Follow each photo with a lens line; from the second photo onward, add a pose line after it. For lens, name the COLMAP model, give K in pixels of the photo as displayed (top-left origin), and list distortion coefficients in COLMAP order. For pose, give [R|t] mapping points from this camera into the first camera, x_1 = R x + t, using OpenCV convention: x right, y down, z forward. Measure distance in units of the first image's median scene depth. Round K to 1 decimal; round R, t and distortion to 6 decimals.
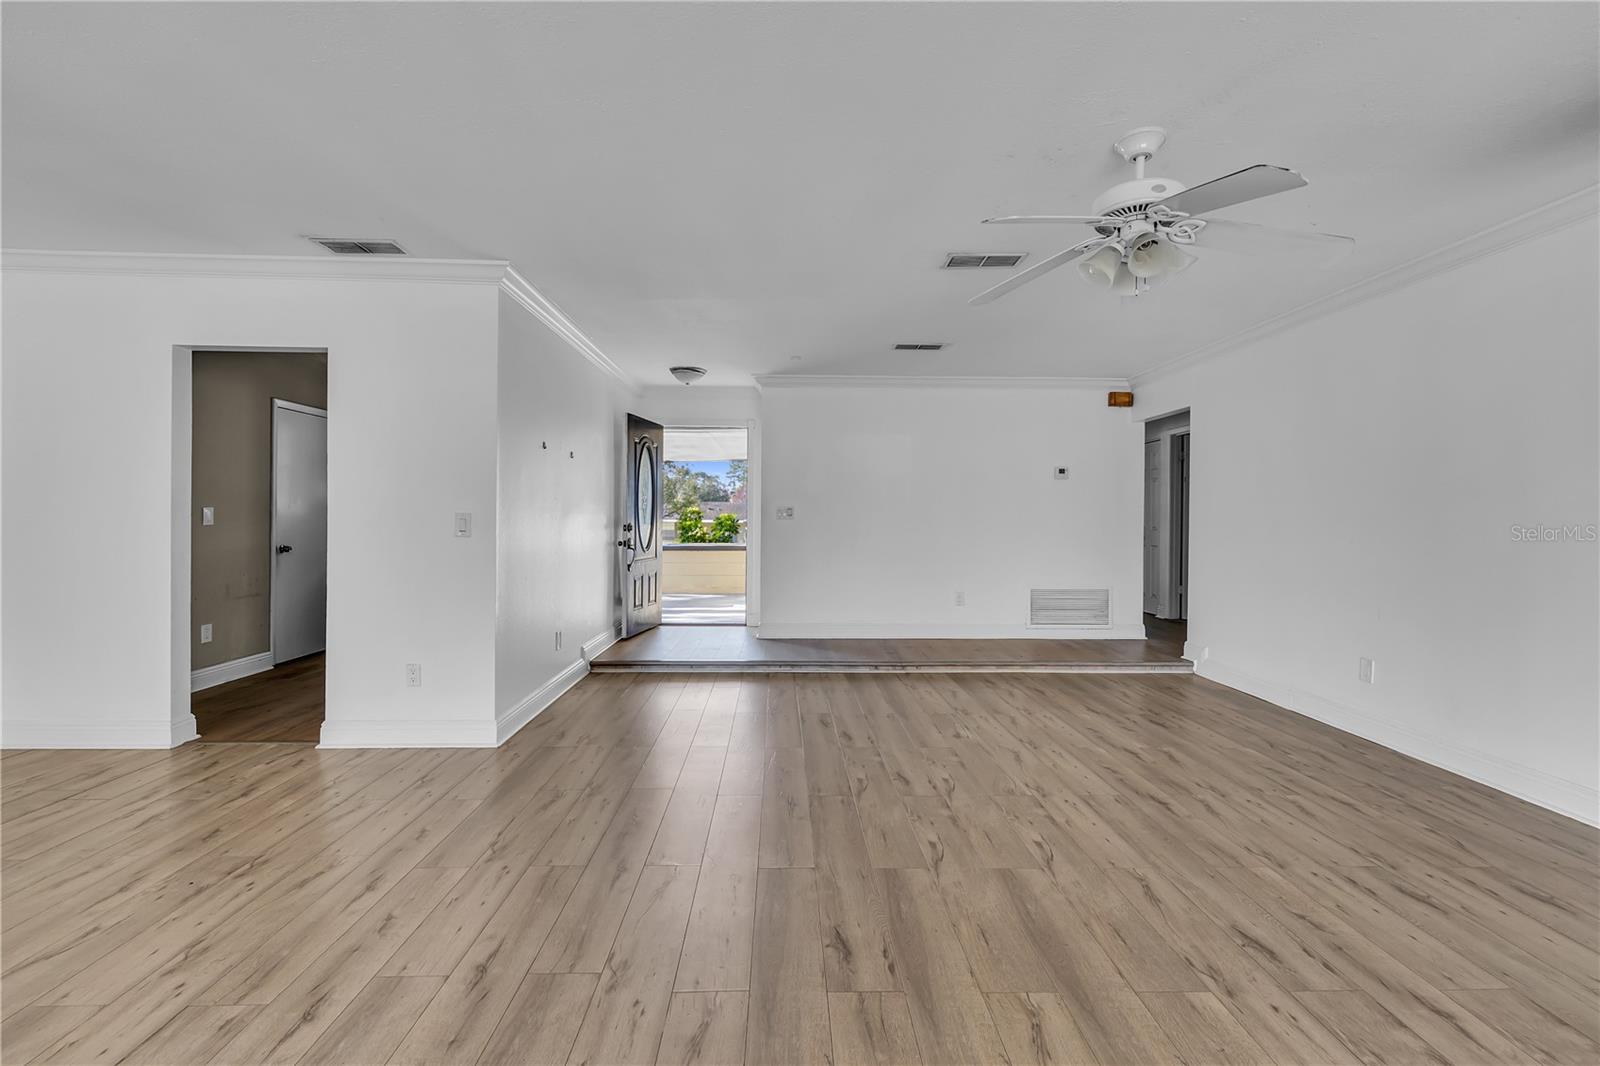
lens RADIAL K [[673.0, 0, 803.3], [0, 673.0, 522.2], [0, 0, 1]] dist [0.000510, 0.000051]
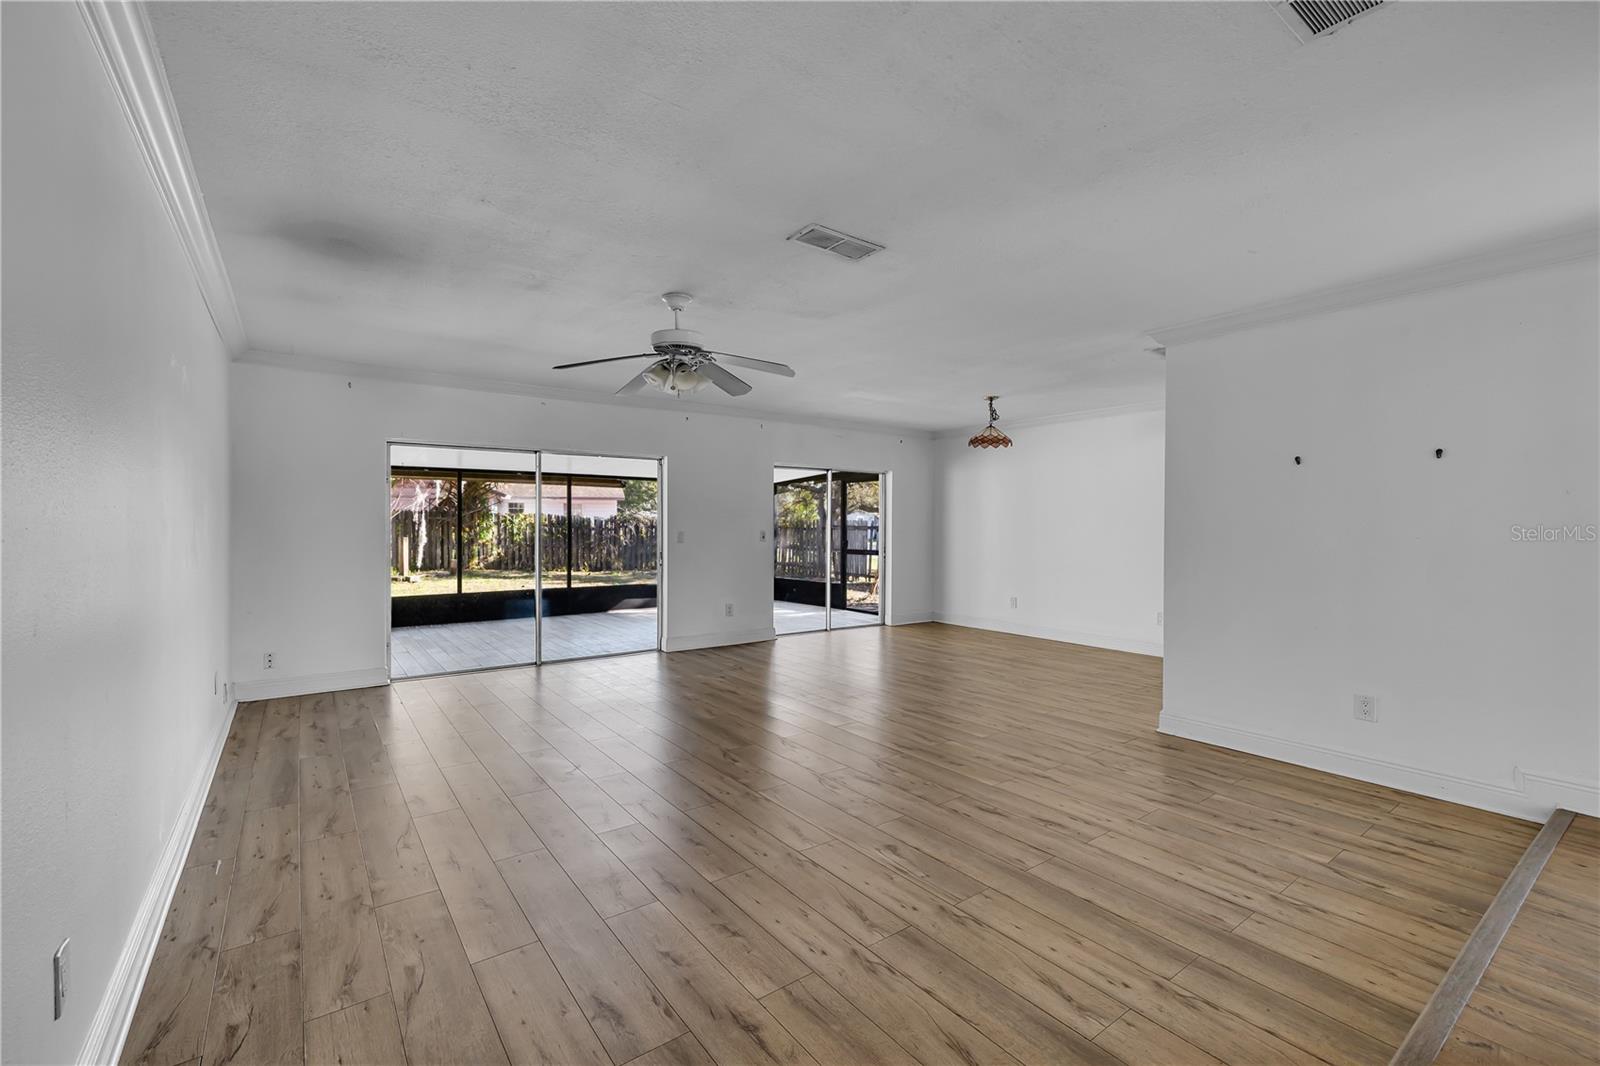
lens RADIAL K [[678.5, 0, 800.0], [0, 678.5, 533.0], [0, 0, 1]] dist [-0.000200, 0.000282]
pose [[-0.821477, -0.001170, -0.570241, 0.925519], [-0.011904, 0.999815, 0.015098, -0.038417], [0.570118, 0.019191, -0.821339, 1.960893]]
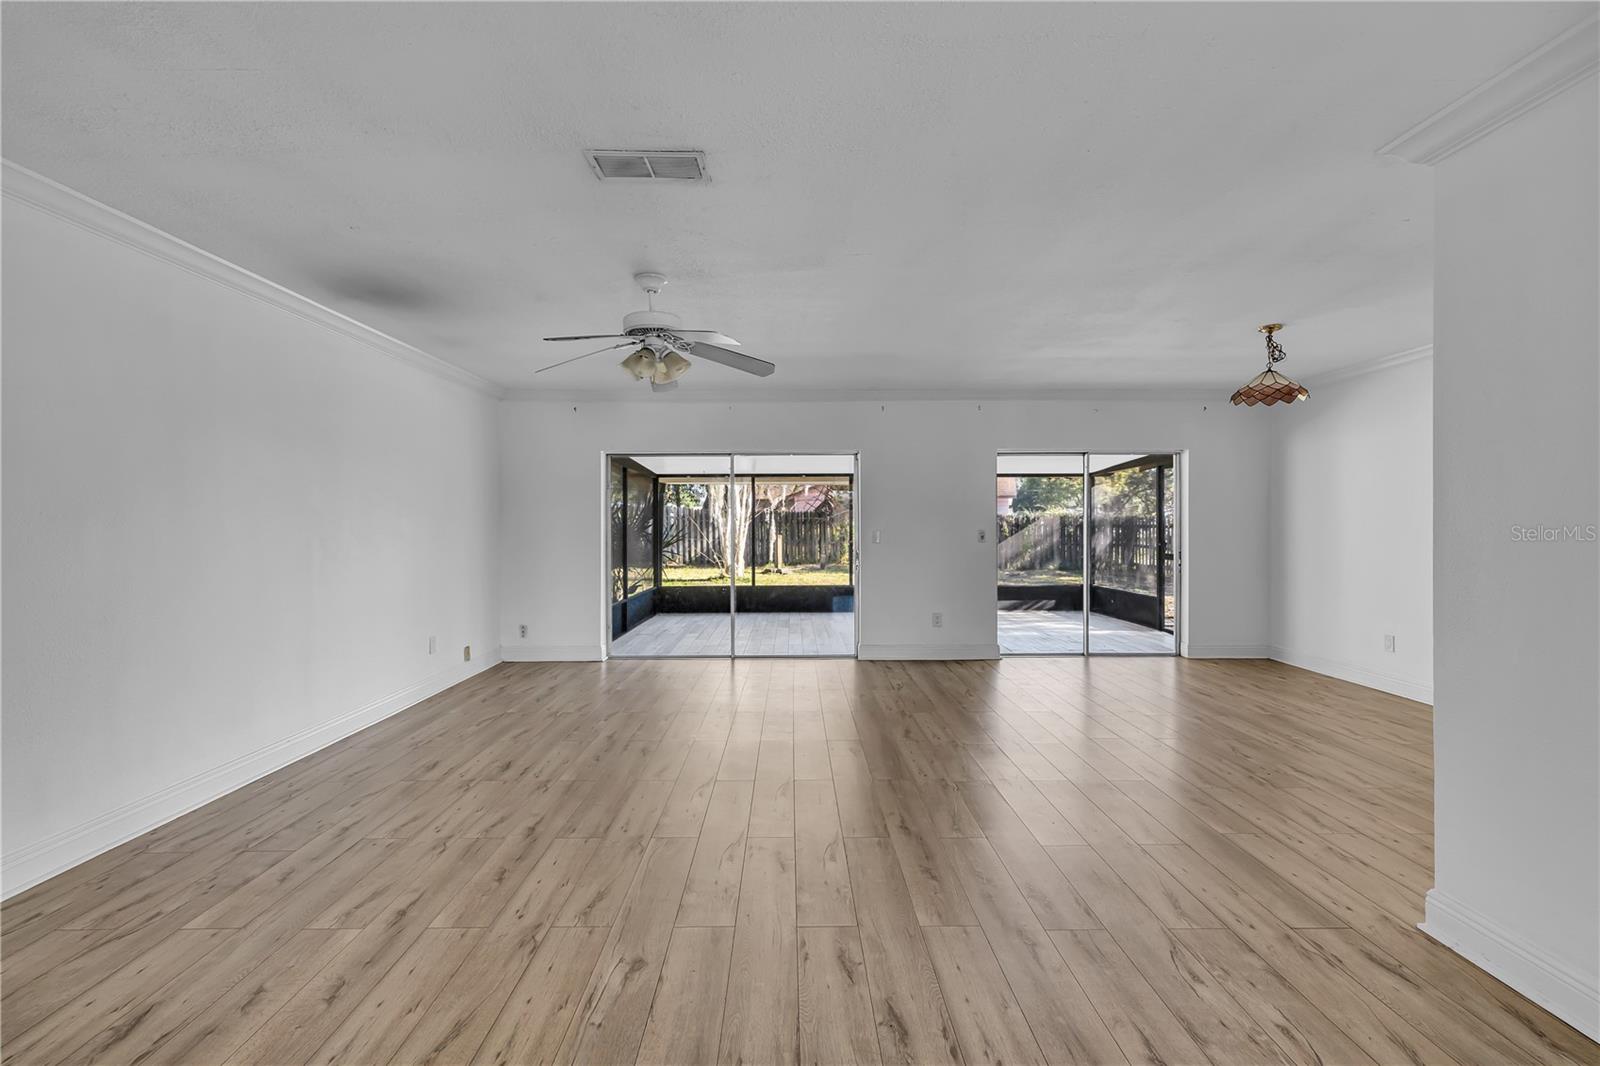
lens RADIAL K [[673.0, 0, 803.3], [0, 673.0, 522.2], [0, 0, 1]] dist [0.000510, 0.000051]
pose [[-0.999924, -0.003652, 0.011745, 0.119867], [-0.003583, 0.999976, 0.005909, -0.041743], [-0.011766, 0.005867, -0.999914, 1.945188]]
